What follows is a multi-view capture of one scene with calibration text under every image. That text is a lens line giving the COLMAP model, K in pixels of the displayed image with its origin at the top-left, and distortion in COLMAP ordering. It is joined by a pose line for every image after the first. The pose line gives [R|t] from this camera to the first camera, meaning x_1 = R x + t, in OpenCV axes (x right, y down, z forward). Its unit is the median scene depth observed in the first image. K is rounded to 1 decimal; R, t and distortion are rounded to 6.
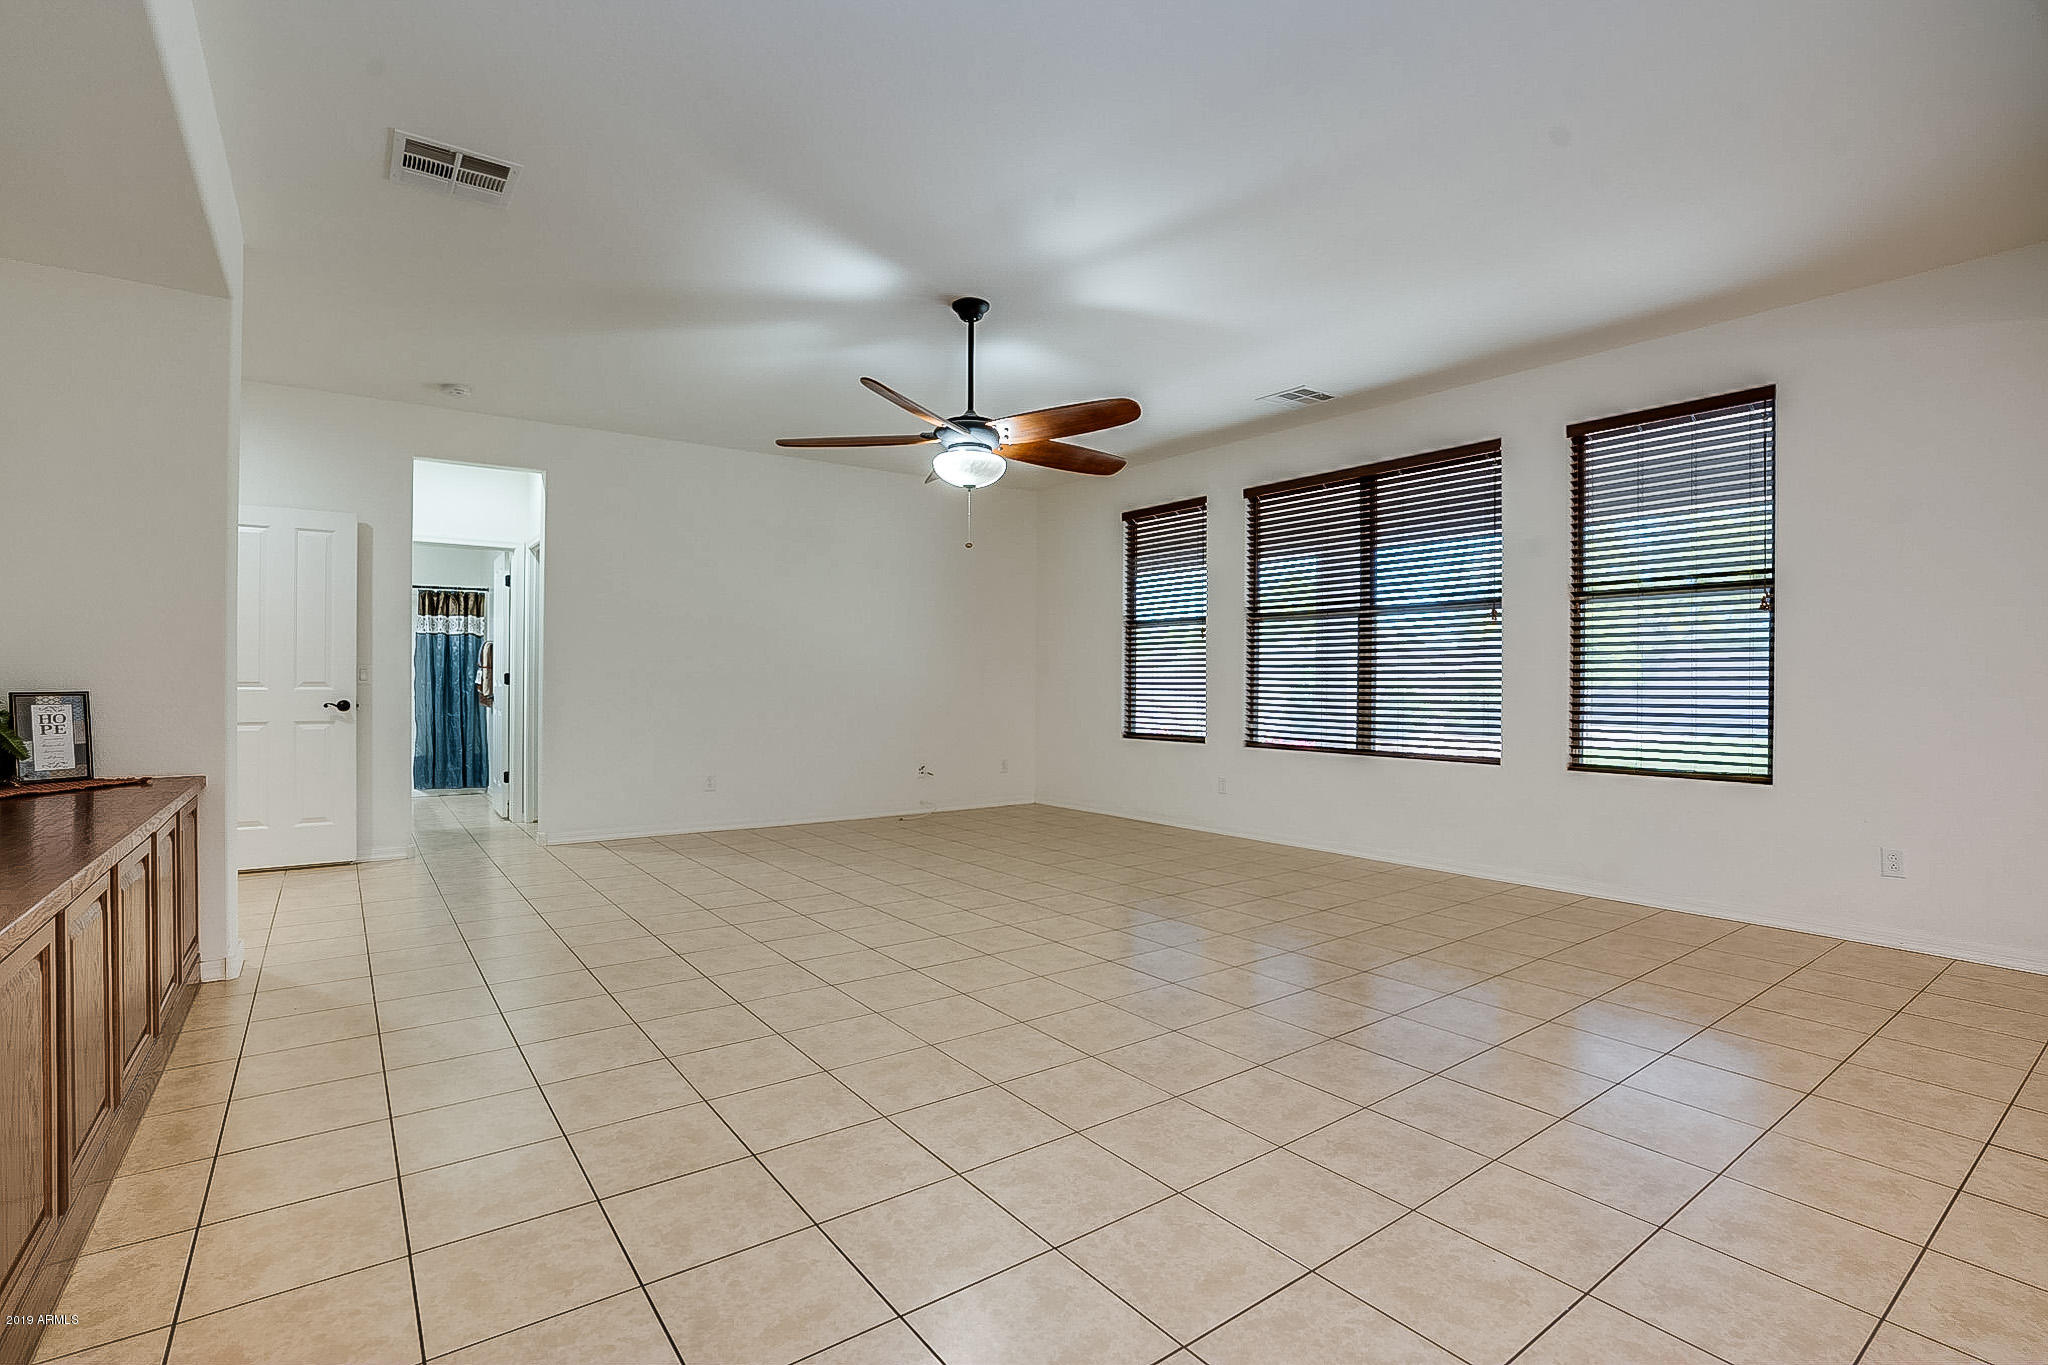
lens RADIAL K [[943.3, 0, 1035.9], [0, 943.3, 680.2], [0, 0, 1]] dist [-0.046475, 0.005998]
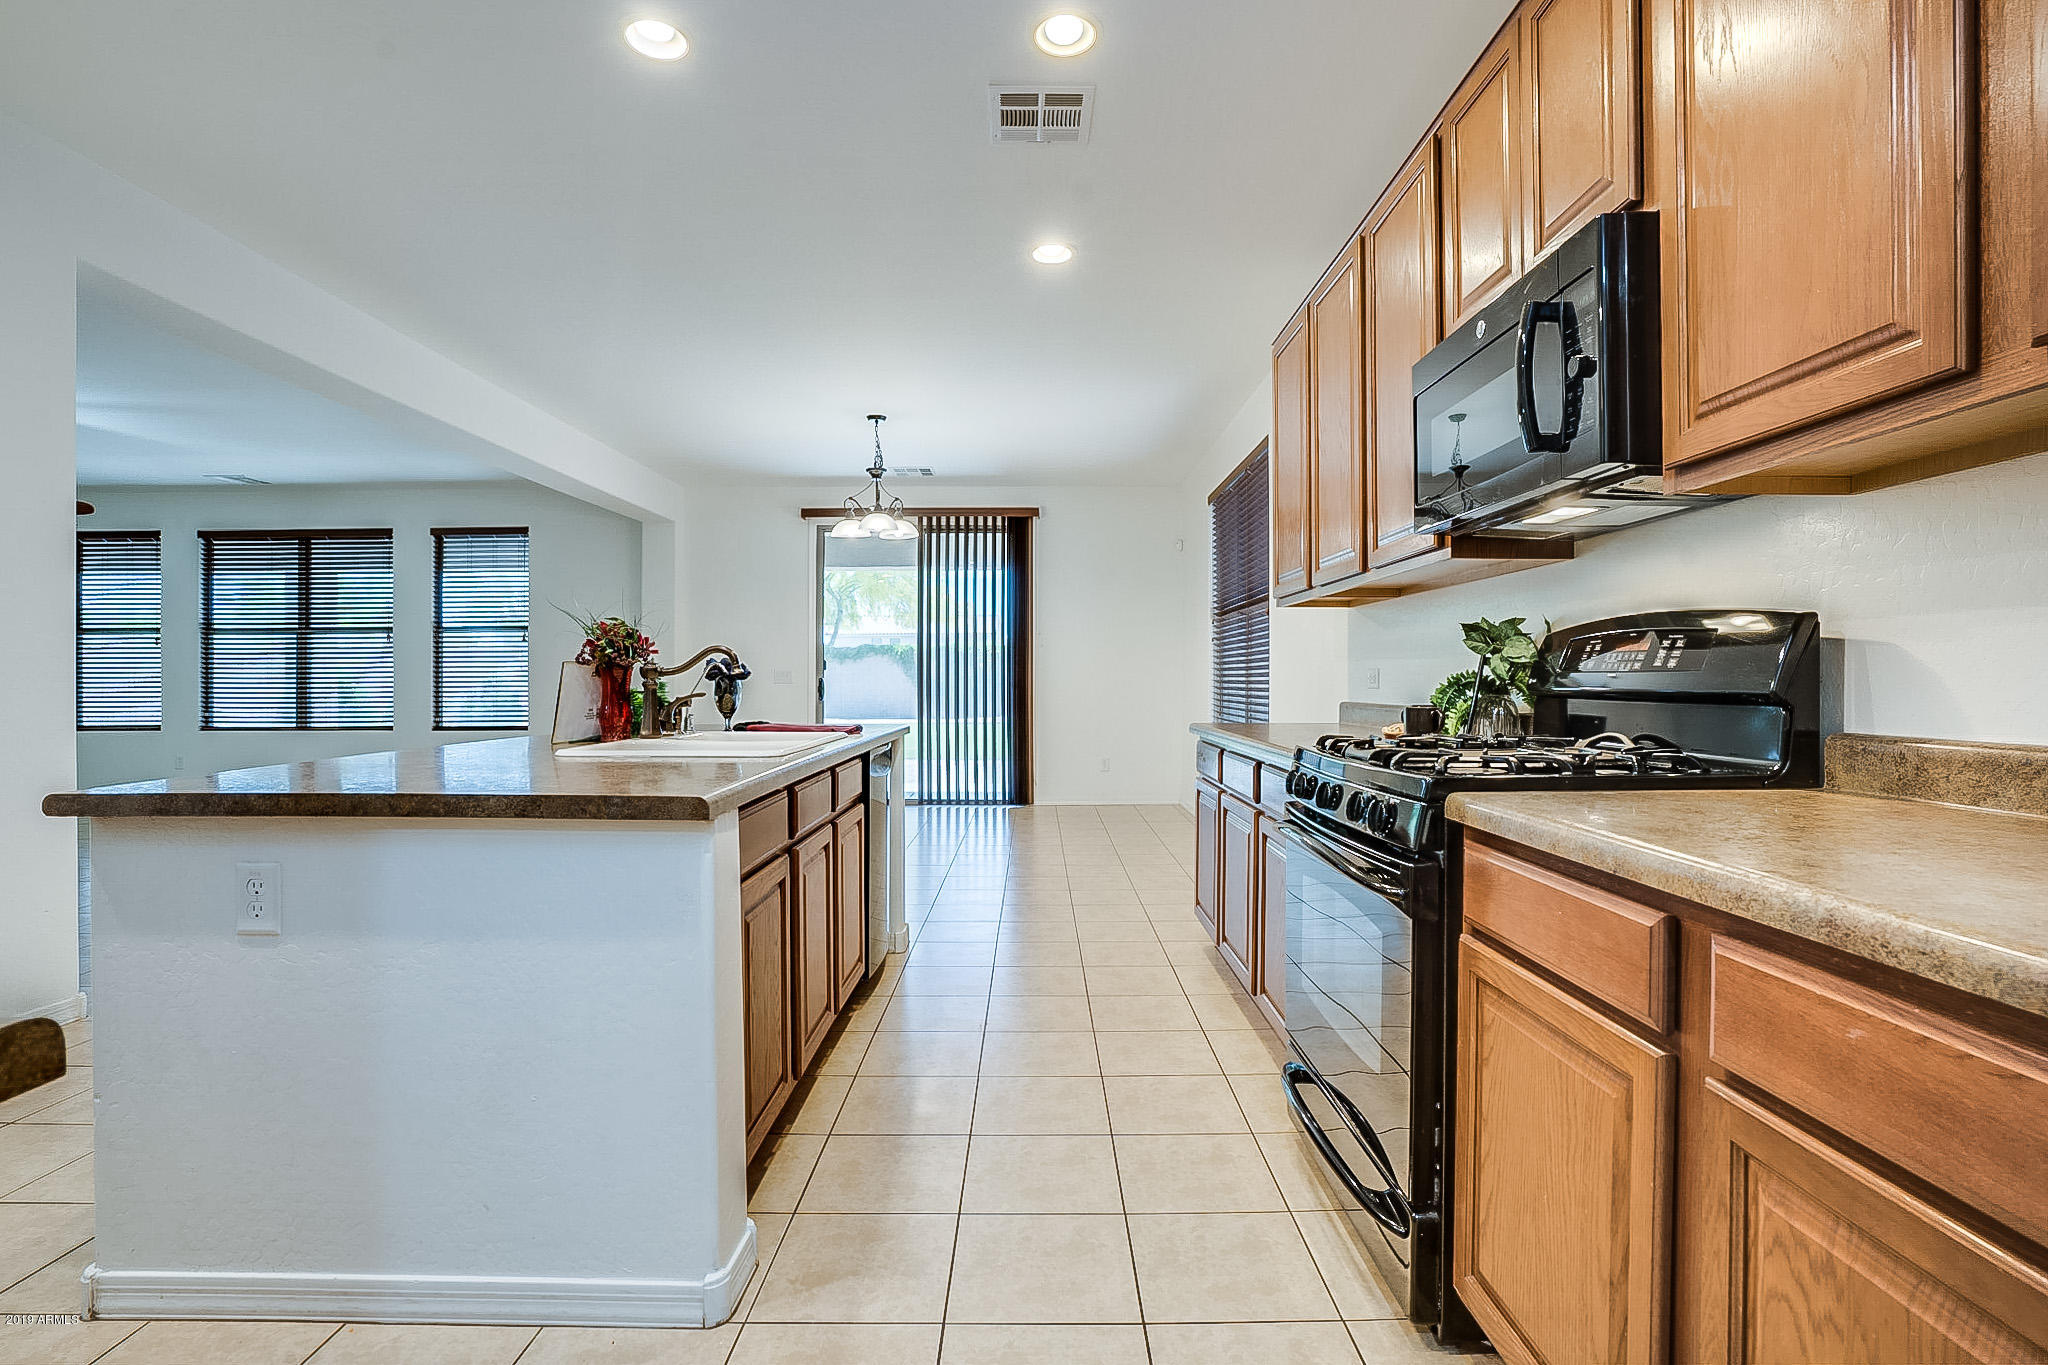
lens RADIAL K [[986.8, 0, 1041.4], [0, 986.8, 693.8], [0, 0, 1]] dist [-0.041145, 0.017208]
pose [[0.620614, -0.010497, 0.784046, -0.101332], [0.005259, 0.999944, 0.009224, 0.014094], [-0.784098, -0.001602, 0.620635, -0.732842]]
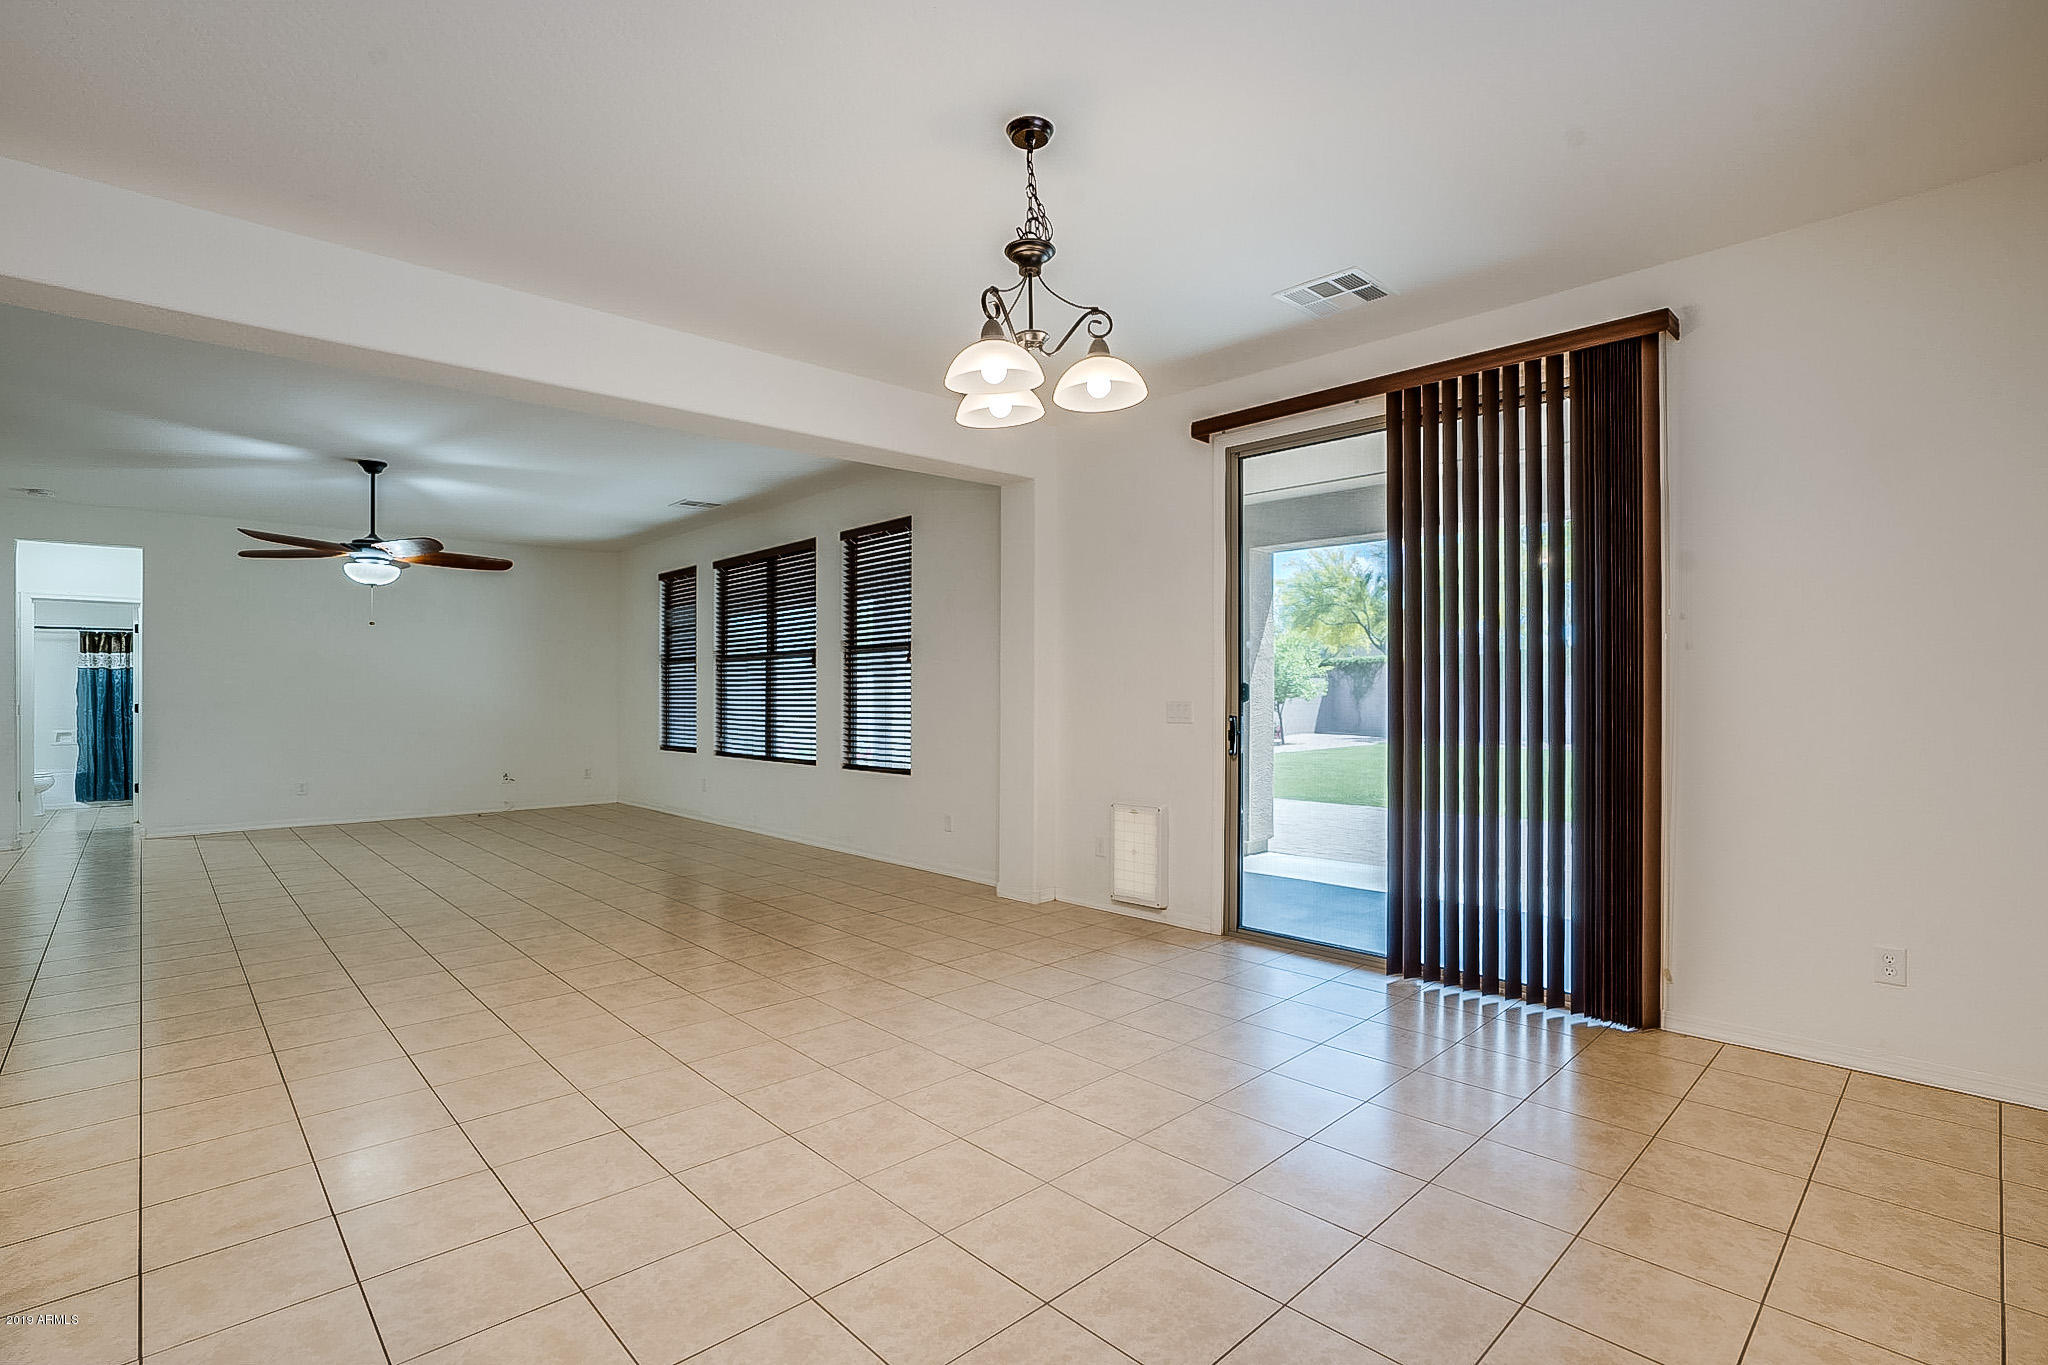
lens RADIAL K [[968.5, 0, 1020.3], [0, 968.5, 701.4], [0, 0, 1]] dist [-0.033901, 0.008954]
pose [[0.994845, -0.008227, 0.101068, 0.512361], [0.007161, 0.999915, 0.010905, -0.017436], [-0.101150, -0.010125, 0.994820, -0.400791]]
